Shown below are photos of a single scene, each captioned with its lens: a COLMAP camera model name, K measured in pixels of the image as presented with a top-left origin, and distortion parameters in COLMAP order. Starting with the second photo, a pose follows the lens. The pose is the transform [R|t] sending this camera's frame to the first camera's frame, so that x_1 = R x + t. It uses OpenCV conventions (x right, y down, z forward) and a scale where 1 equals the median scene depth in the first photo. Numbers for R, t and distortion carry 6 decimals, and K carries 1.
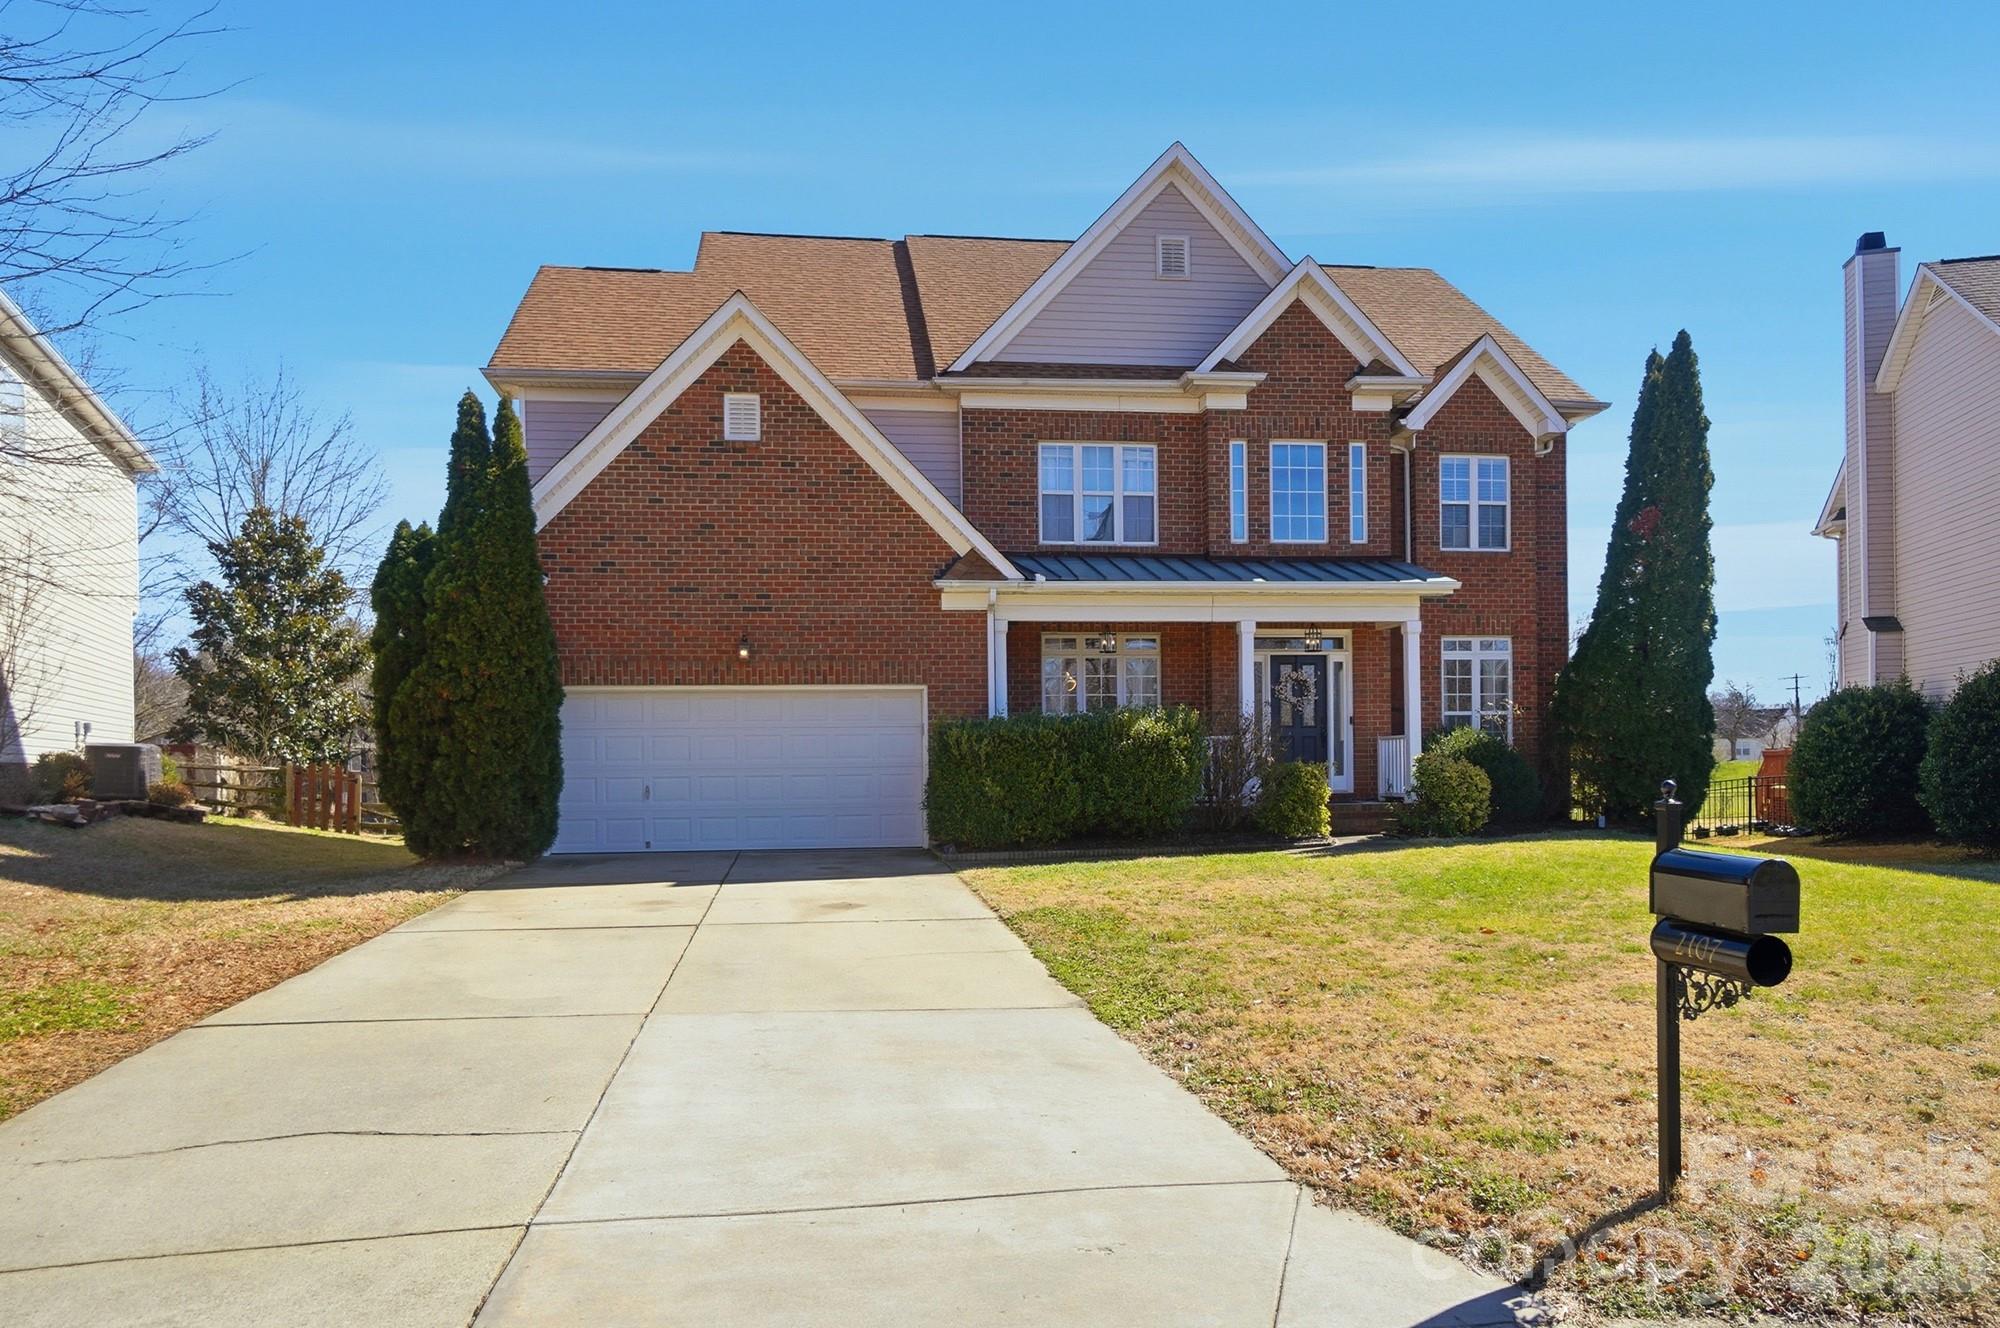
lens RADIAL K [[1209.0, 0, 1001.1], [0, 1209.0, 663.0], [0, 0, 1]] dist [0.001556, 0.000050]
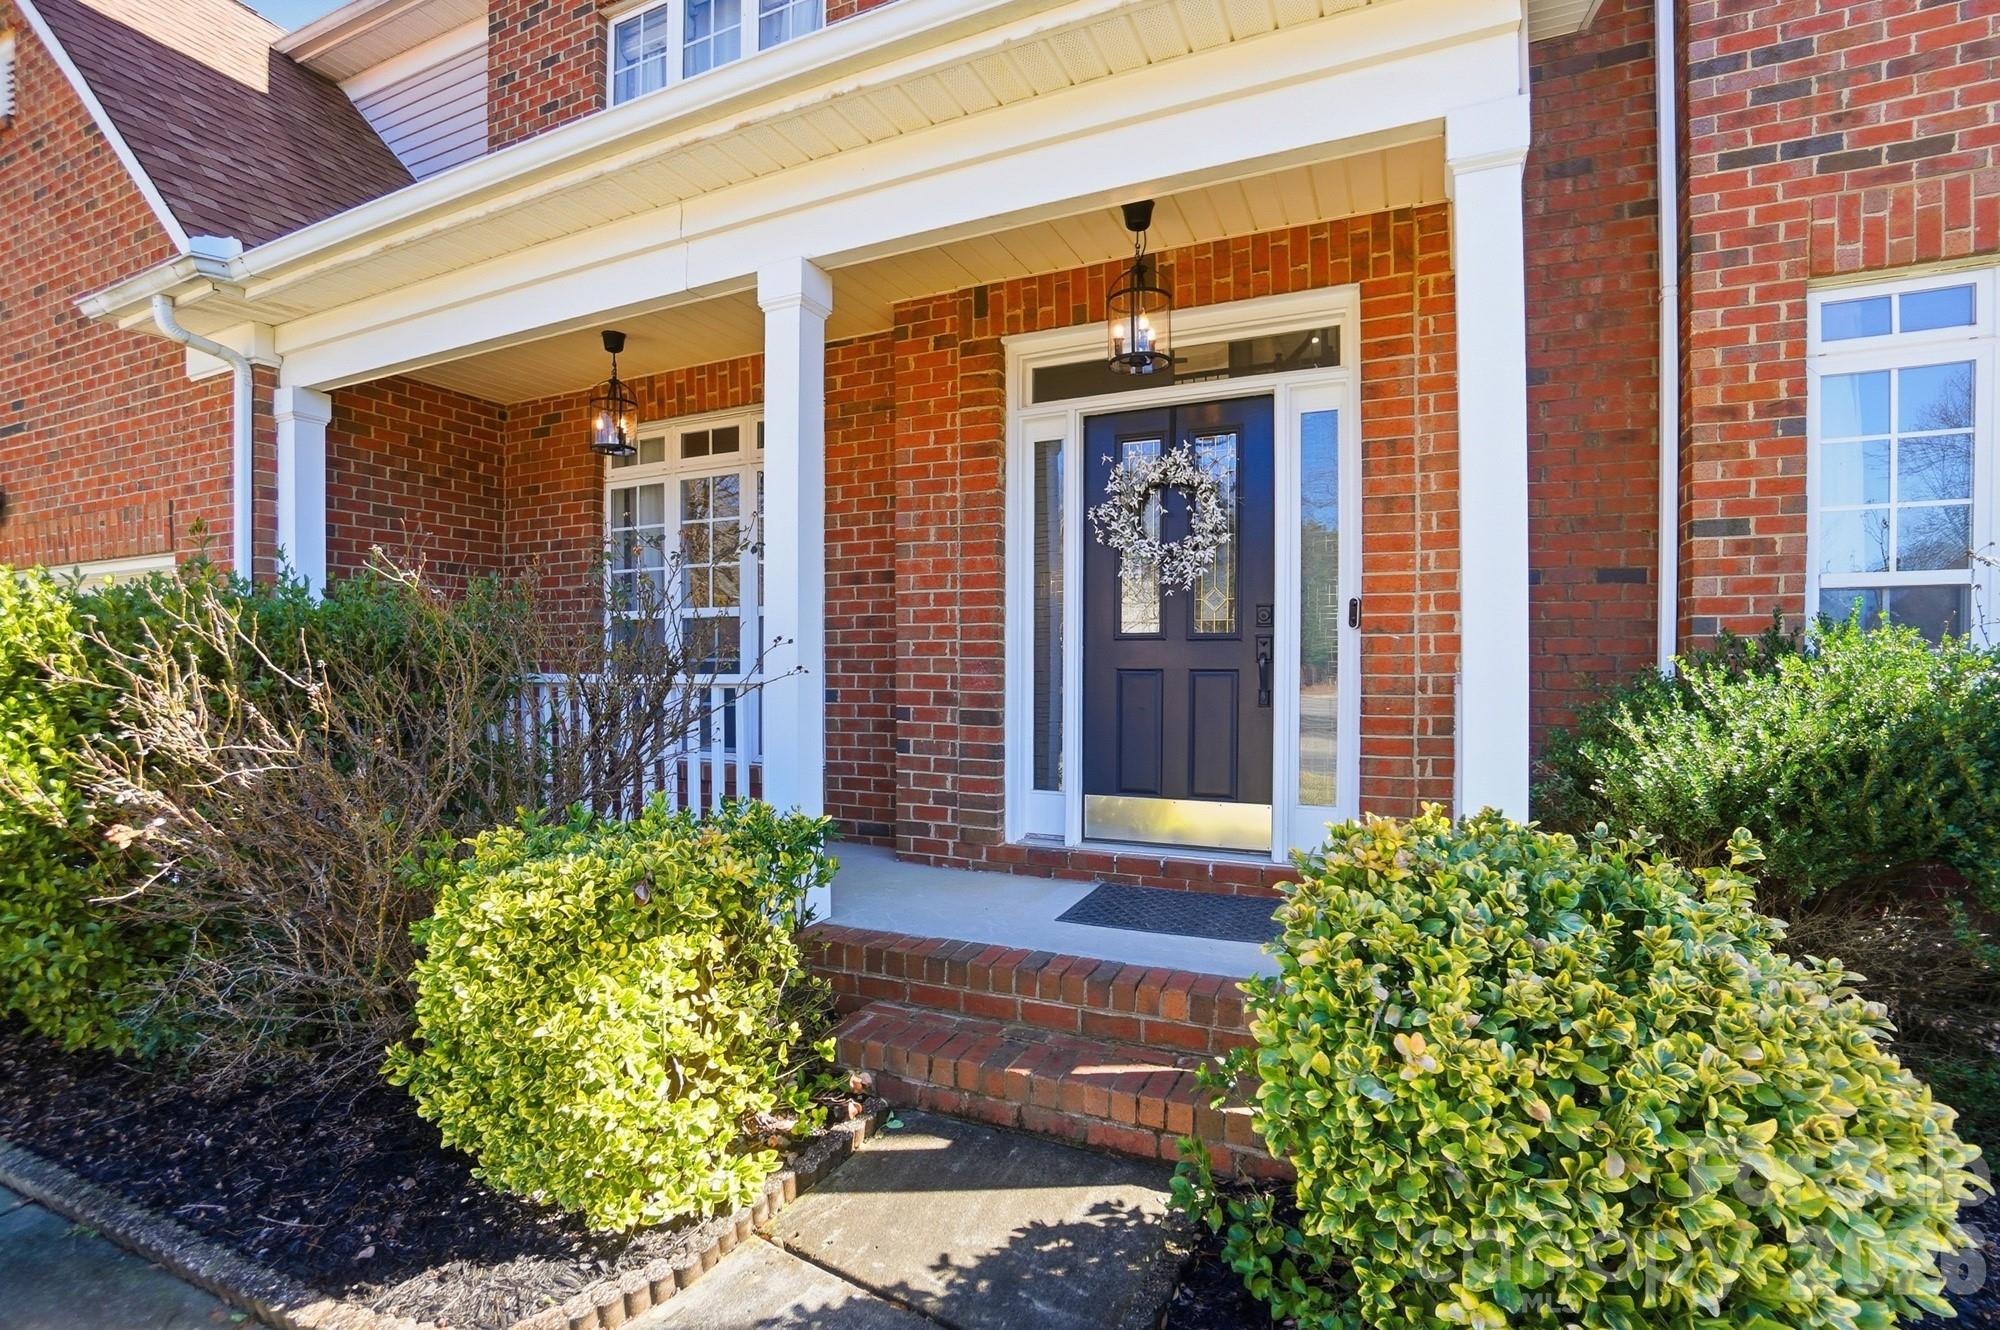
lens RADIAL K [[884.3, 0, 1003.7], [0, 884.3, 664.8], [0, 0, 1]] dist [-0.001718, -0.000100]
pose [[0.870085, 0.007205, -0.492849, 0.318911], [-0.005912, 0.999974, 0.004181, 0.058563], [0.492866, -0.000724, 0.870105, 0.781242]]
